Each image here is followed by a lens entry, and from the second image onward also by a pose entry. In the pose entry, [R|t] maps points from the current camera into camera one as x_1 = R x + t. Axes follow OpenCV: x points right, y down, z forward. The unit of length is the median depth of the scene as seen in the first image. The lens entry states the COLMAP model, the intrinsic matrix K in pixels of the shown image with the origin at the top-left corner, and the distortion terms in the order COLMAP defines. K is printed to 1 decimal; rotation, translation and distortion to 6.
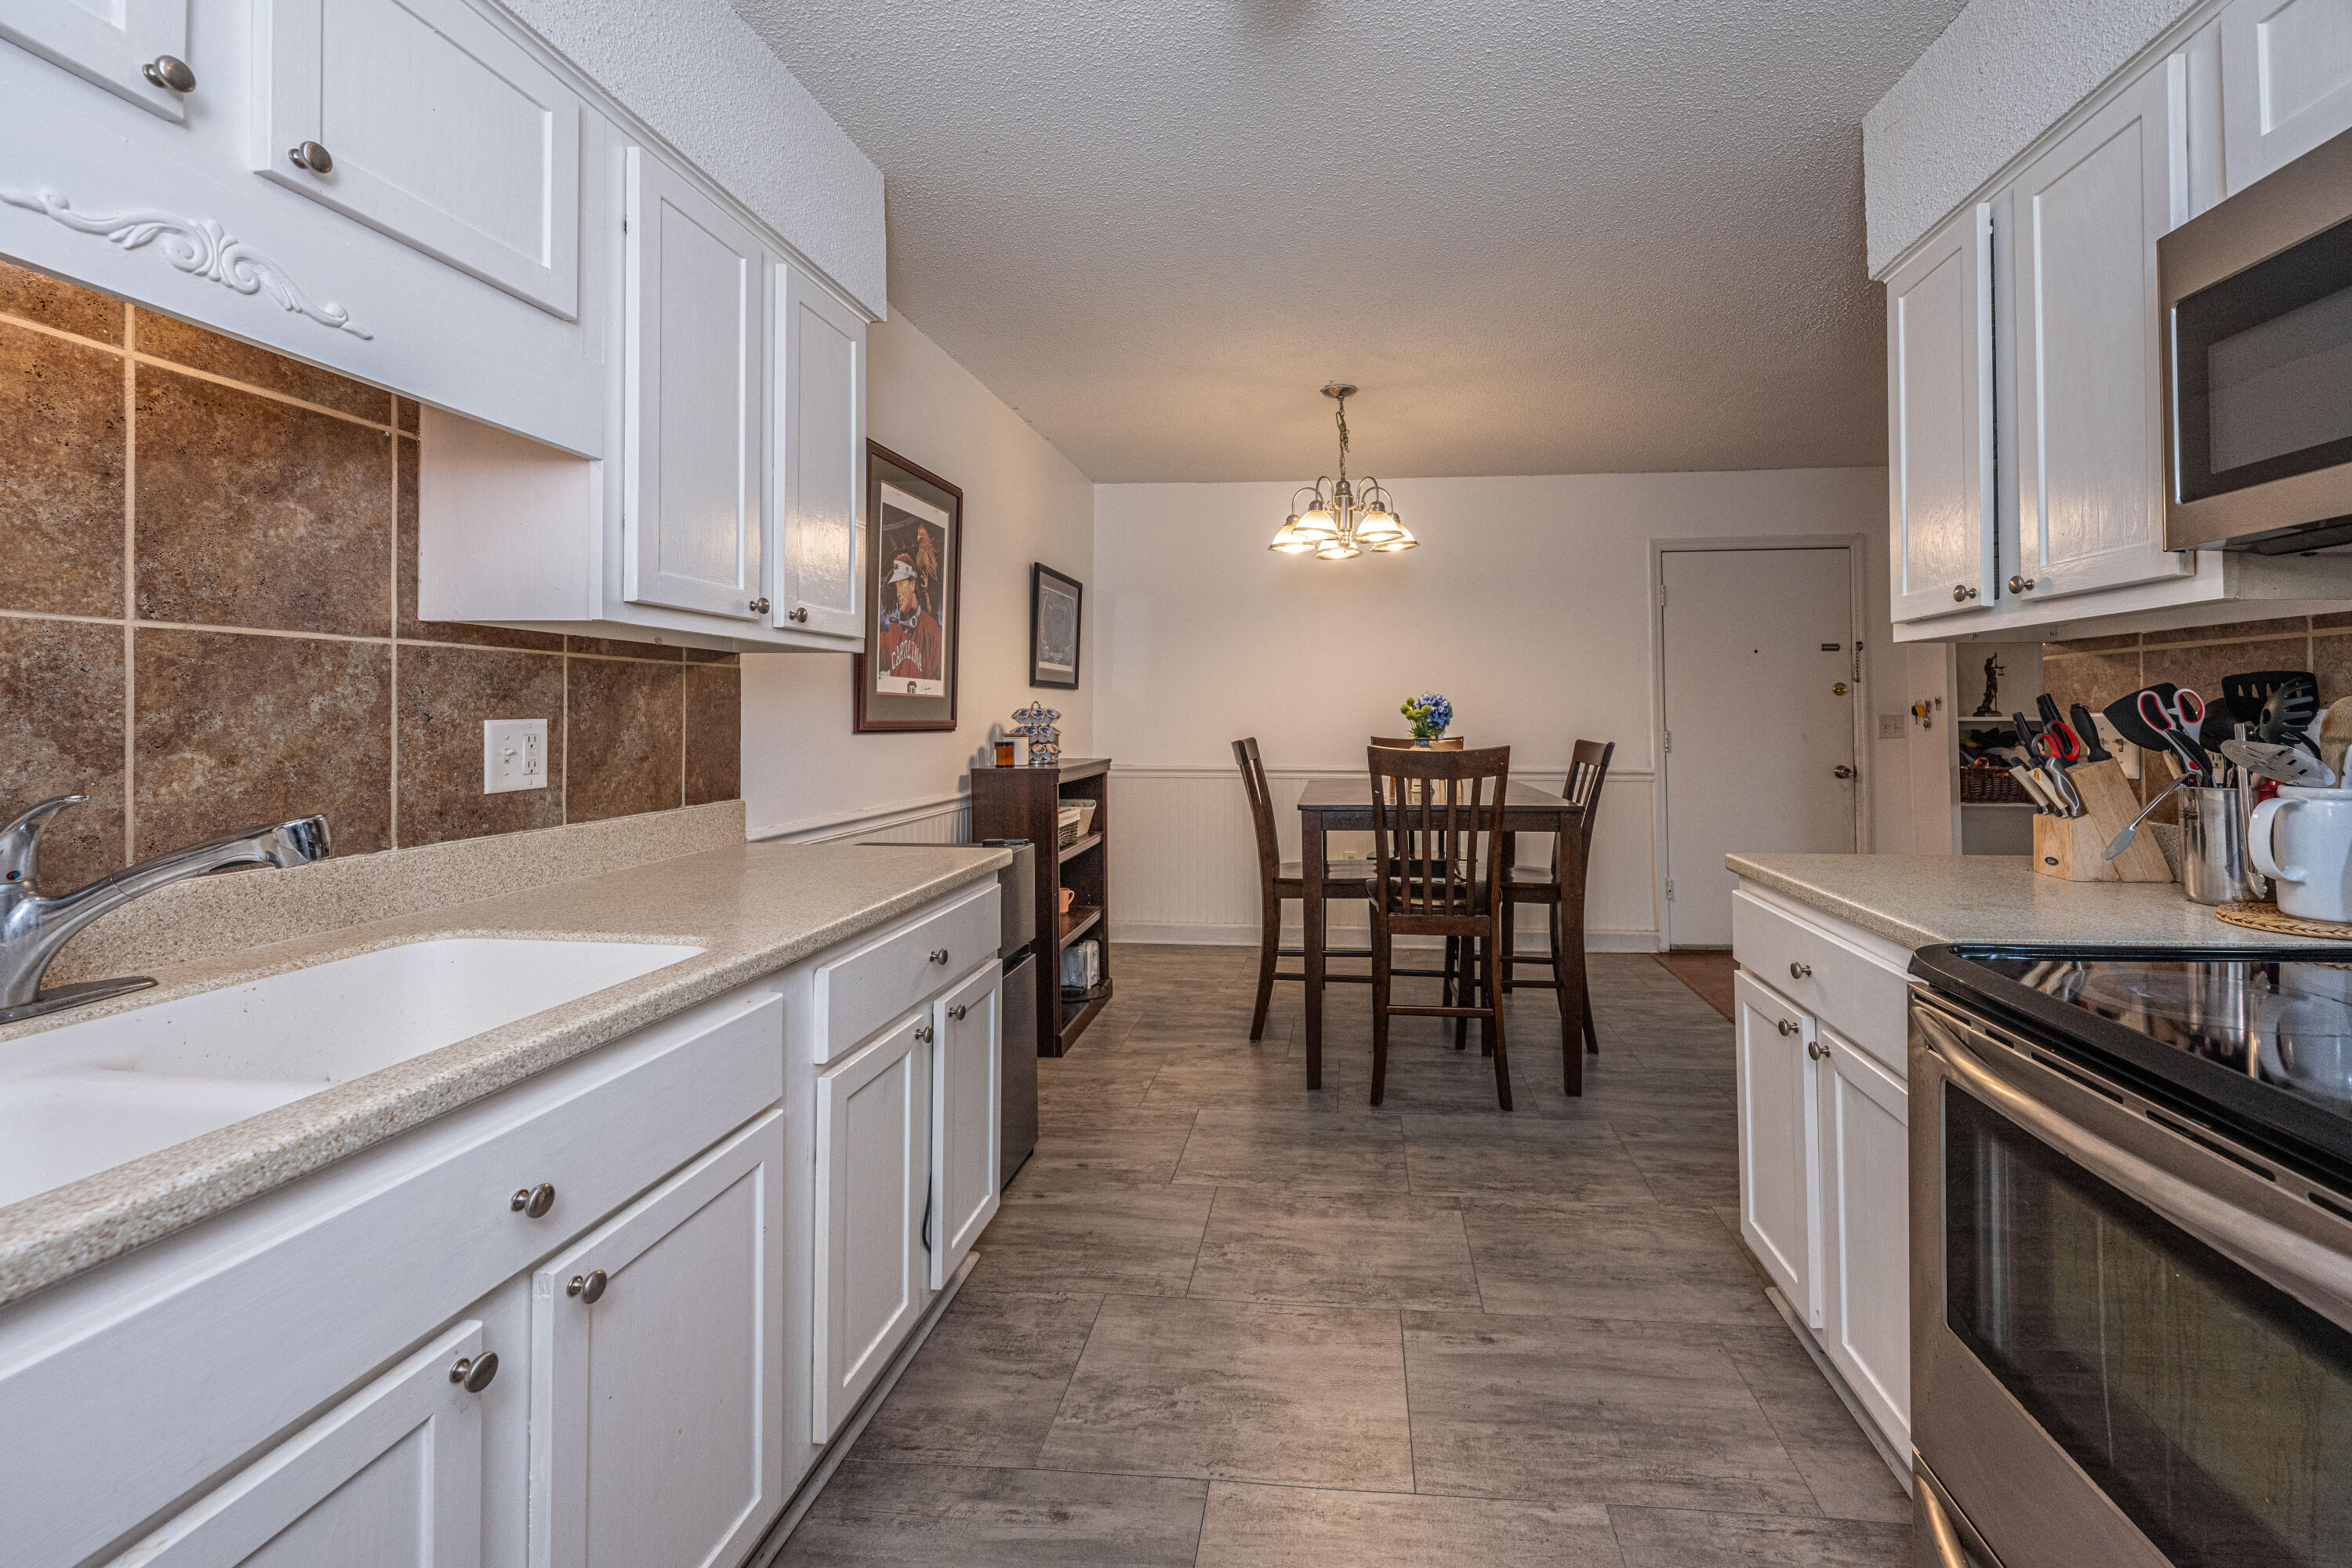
lens RADIAL K [[943.2, 0, 1224.6], [0, 943.2, 719.3], [0, 0, 1]] dist [-0.005290, 0.000491]
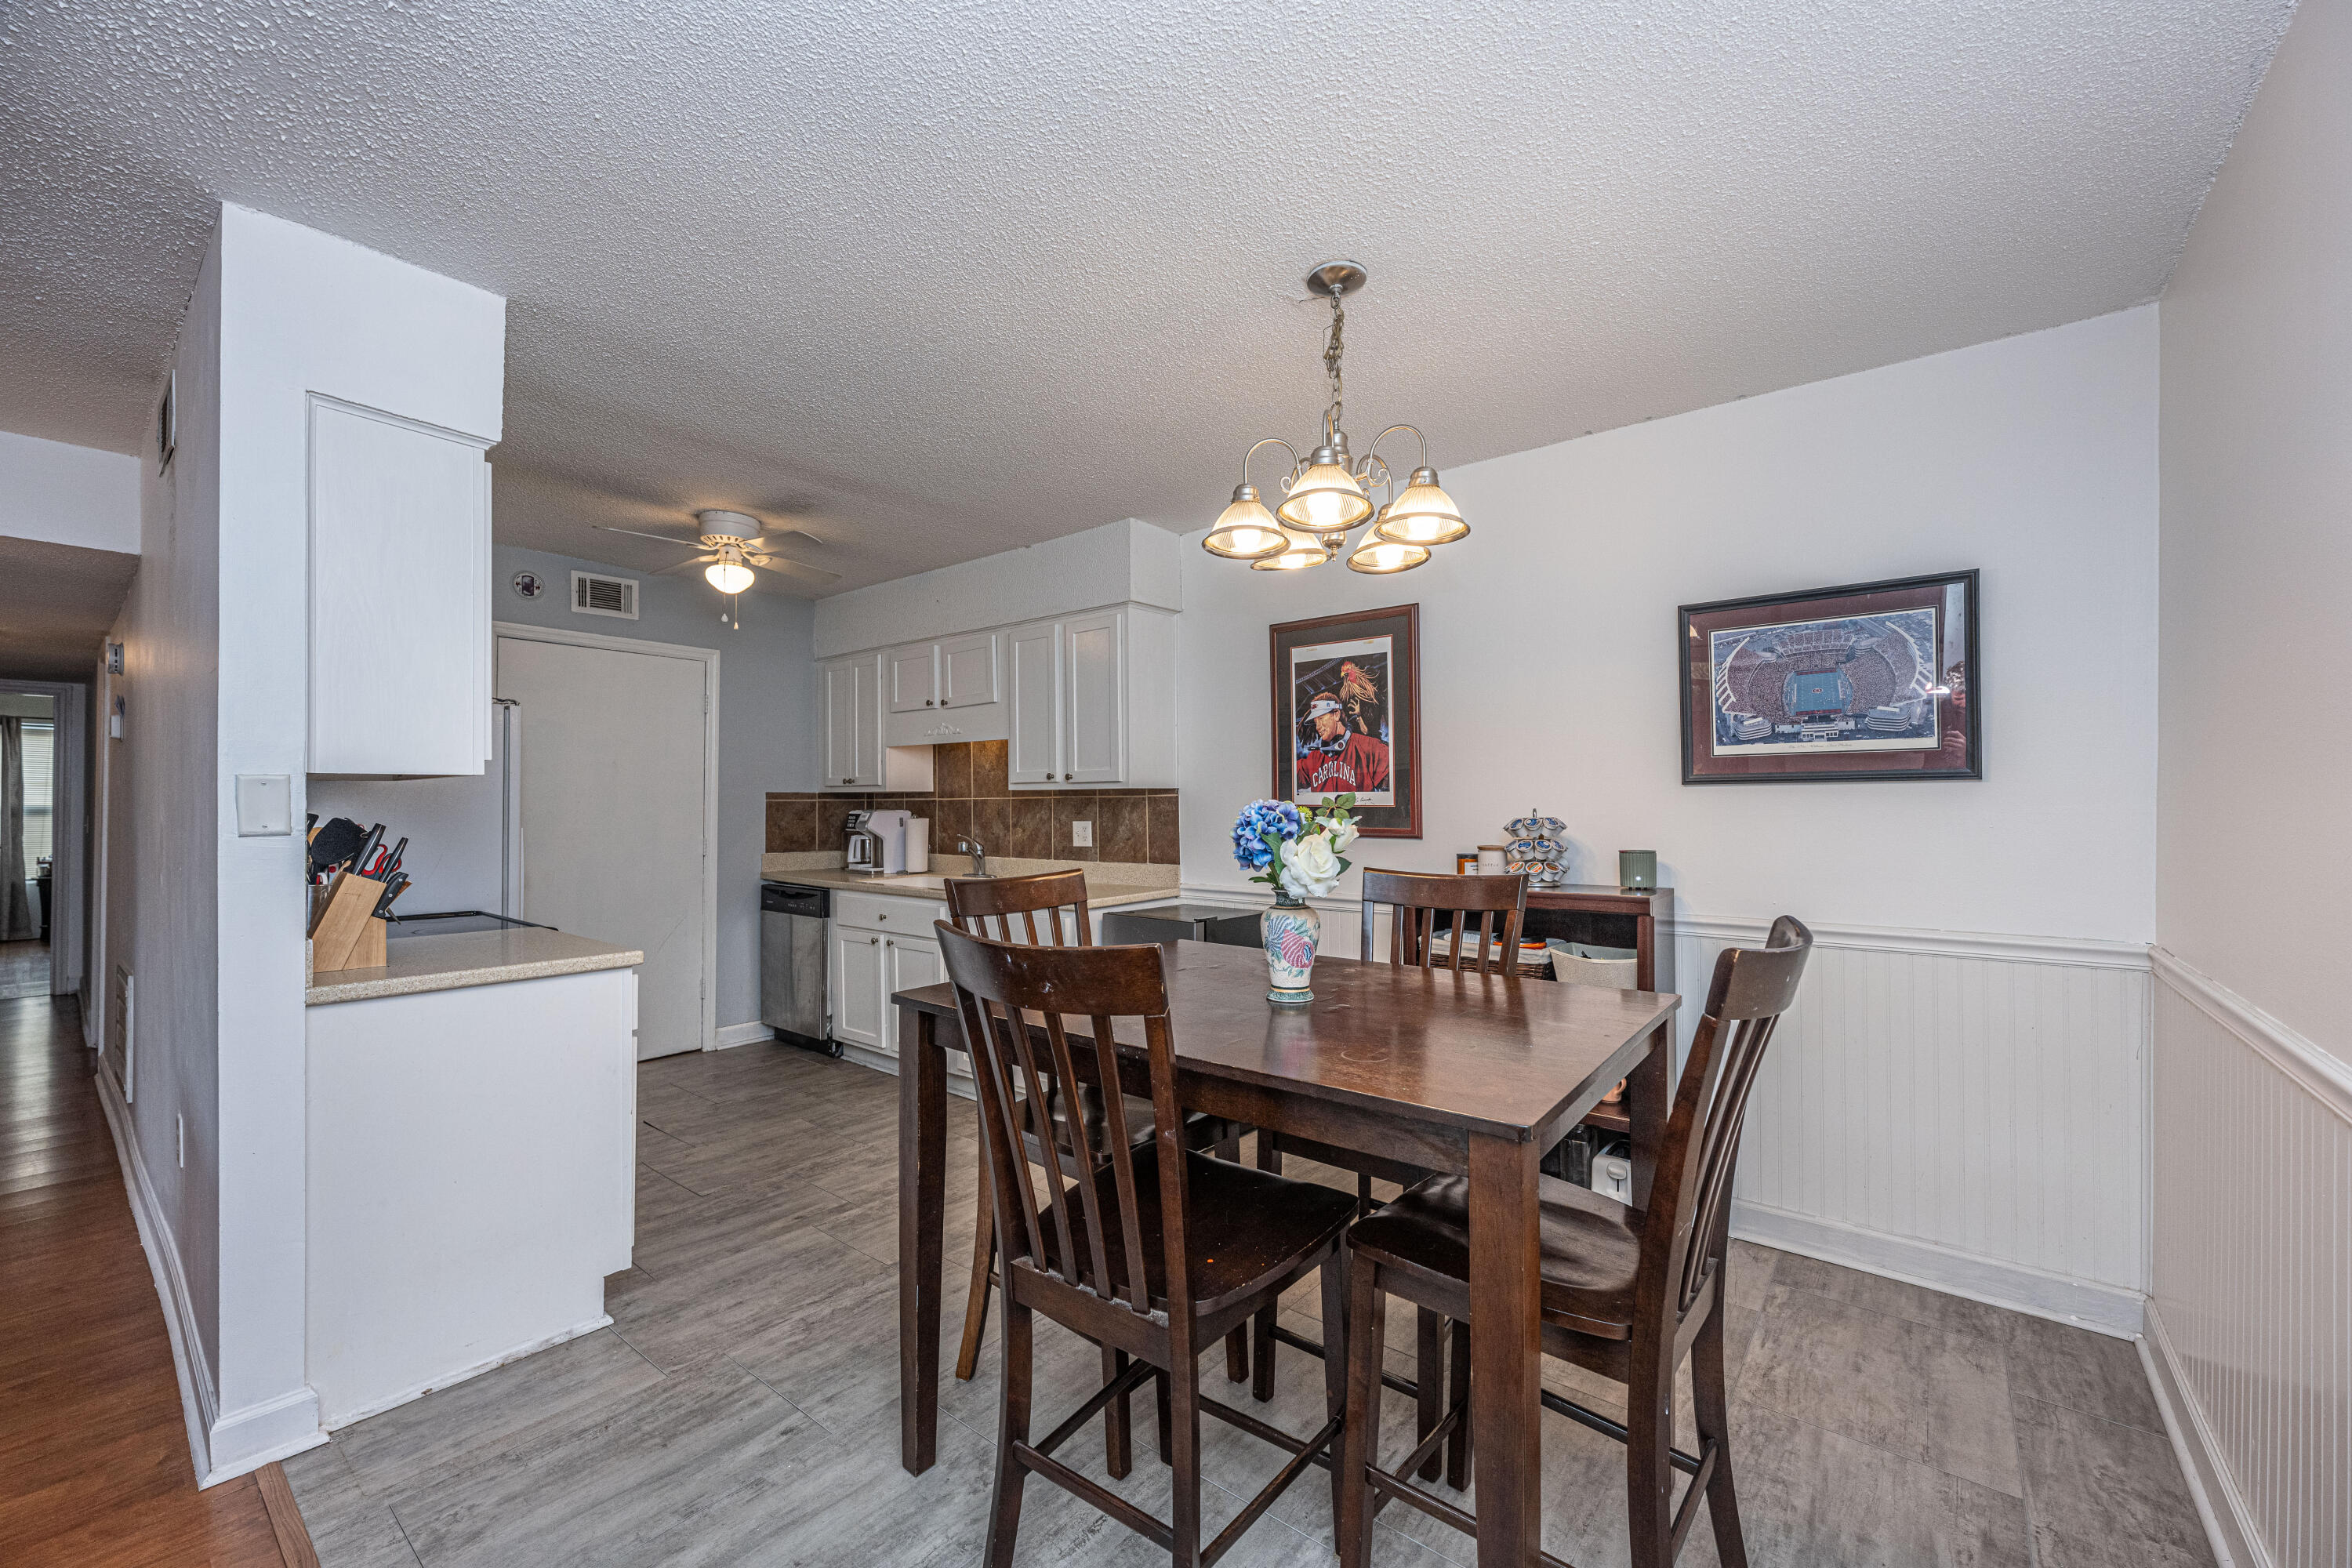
lens RADIAL K [[943.2, 0, 1182.6], [0, 943.2, 787.8], [0, 0, 1]] dist [-0.005290, 0.000491]
pose [[-0.531275, -0.012176, -0.847112, 1.359650], [0.000027, 0.999896, -0.014390, -0.054130], [0.847199, -0.007668, -0.531220, 2.515955]]
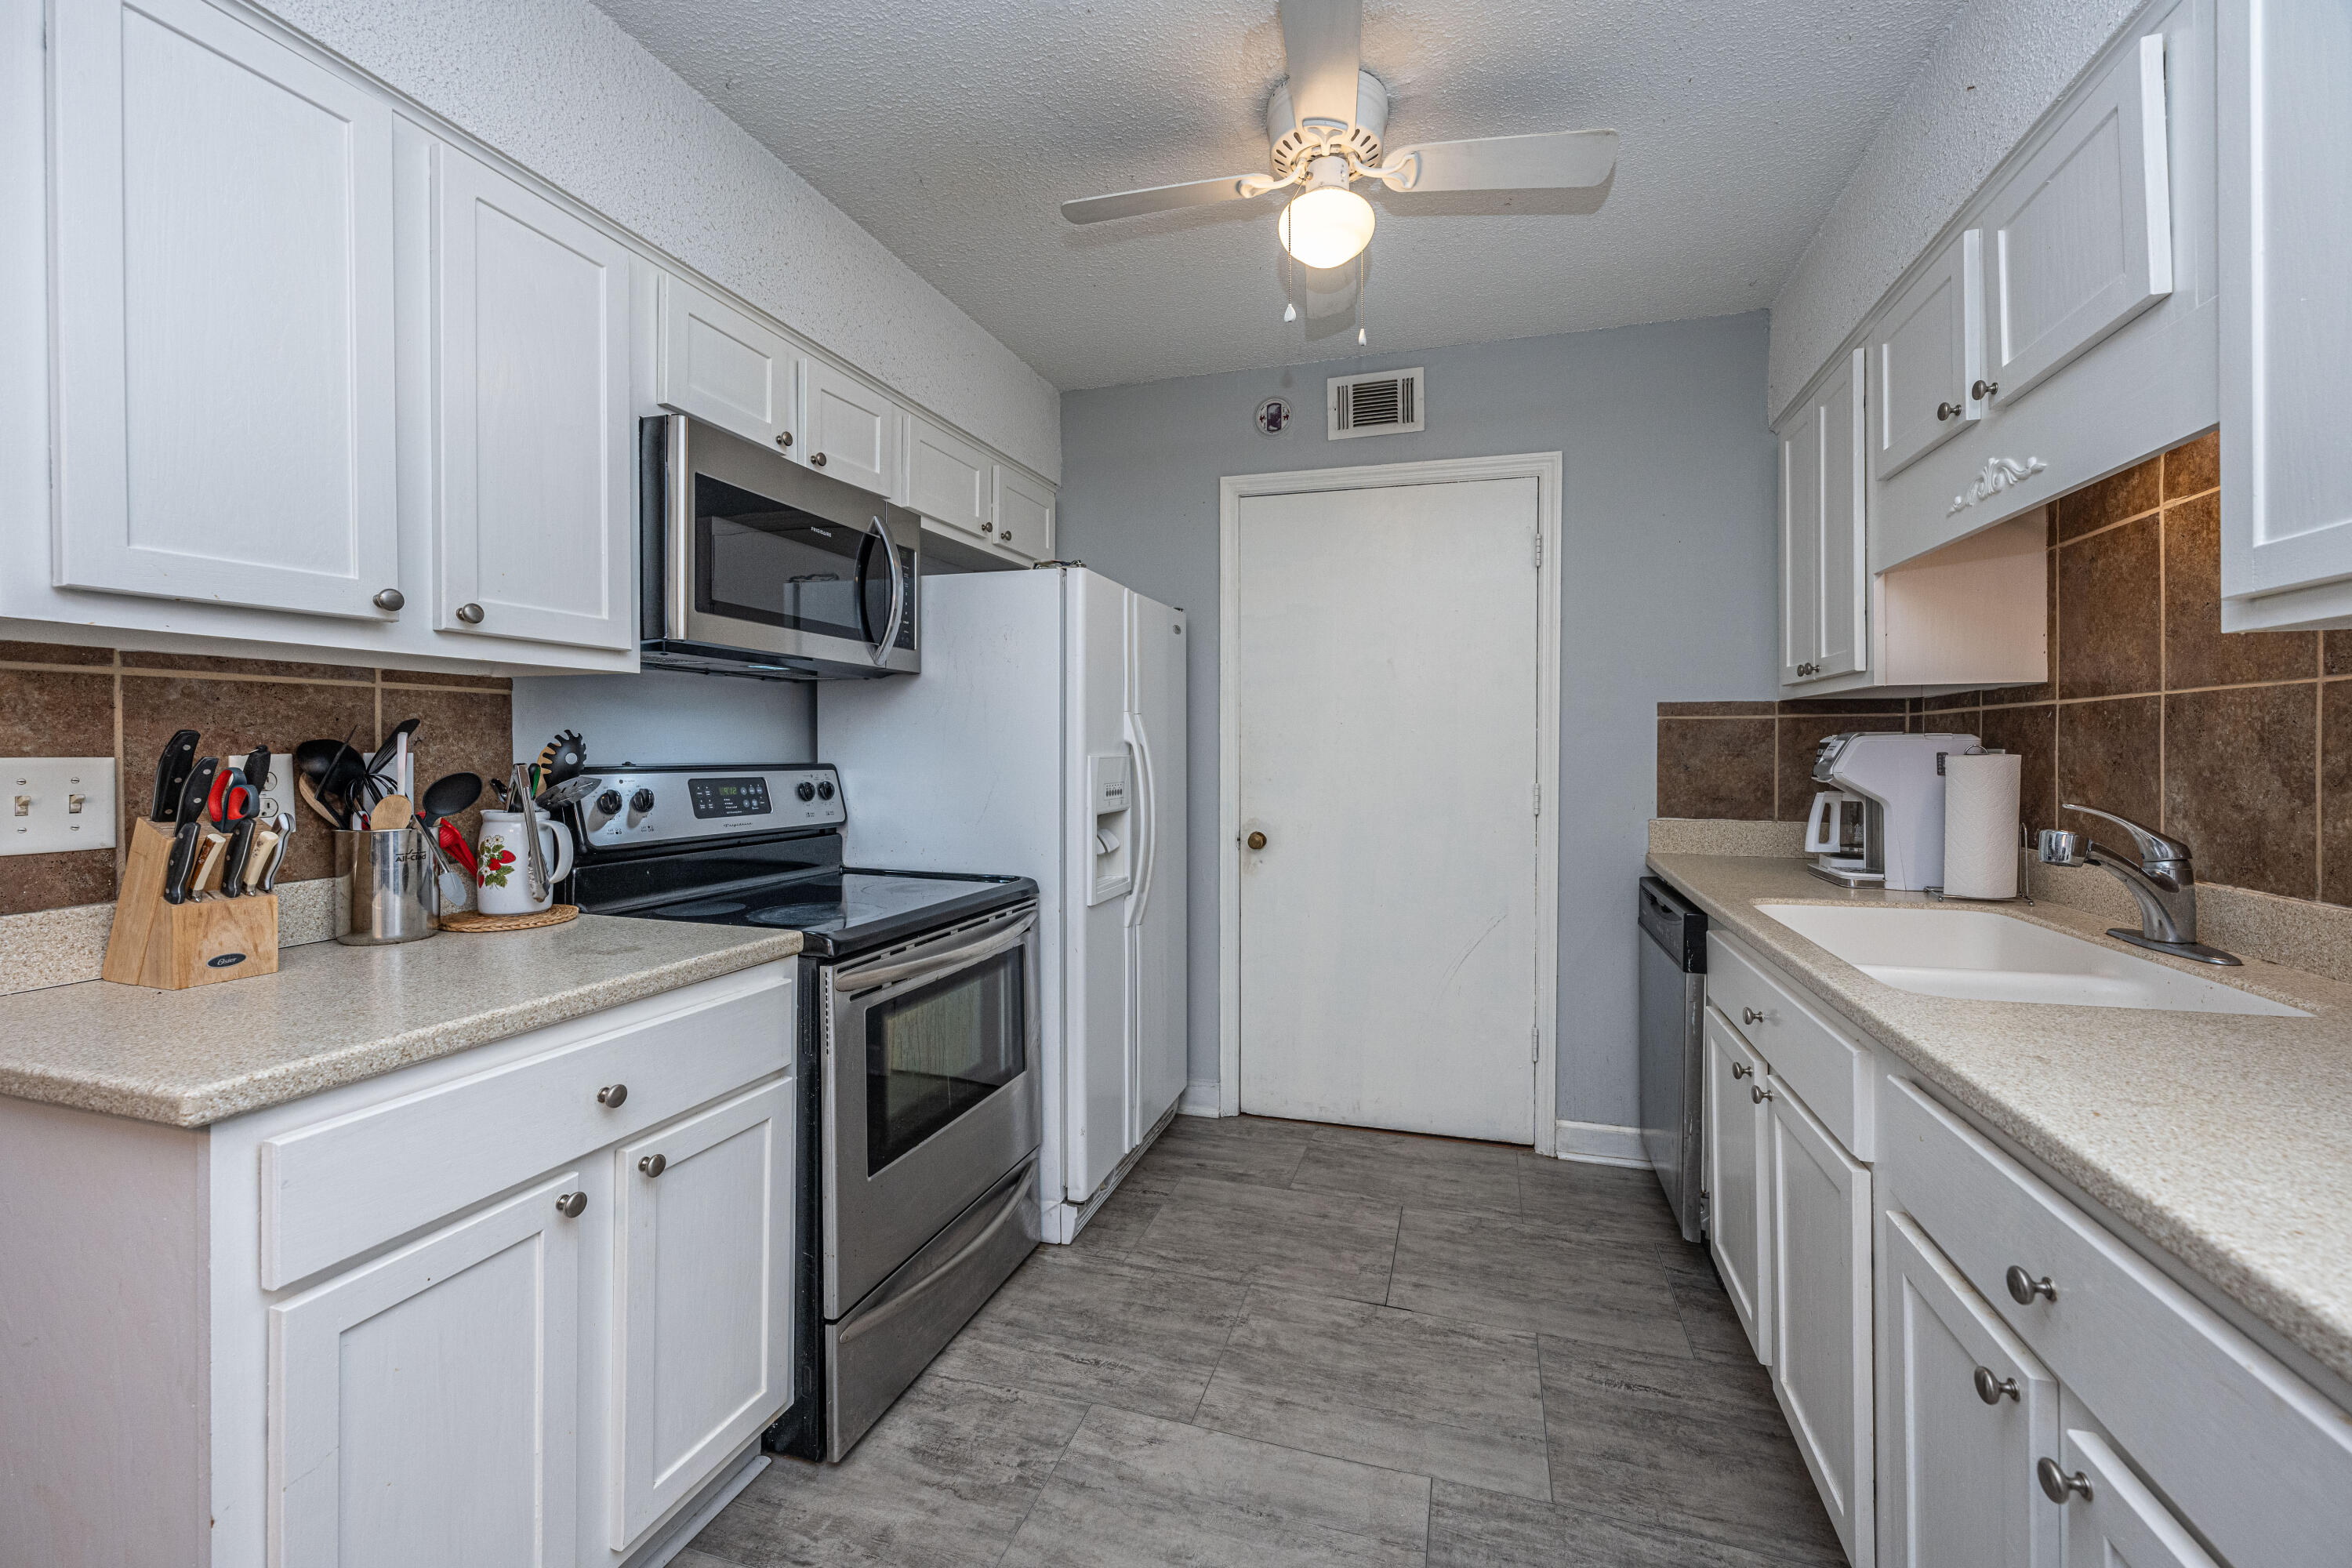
lens RADIAL K [[943.2, 0, 1196.0], [0, 943.2, 753.3], [0, 0, 1]] dist [-0.005290, 0.000491]
pose [[-0.985630, 0.000754, 0.168918, 0.019518], [0.002399, 0.999952, 0.009536, -0.015212], [-0.168903, 0.009804, -0.985584, 1.484796]]
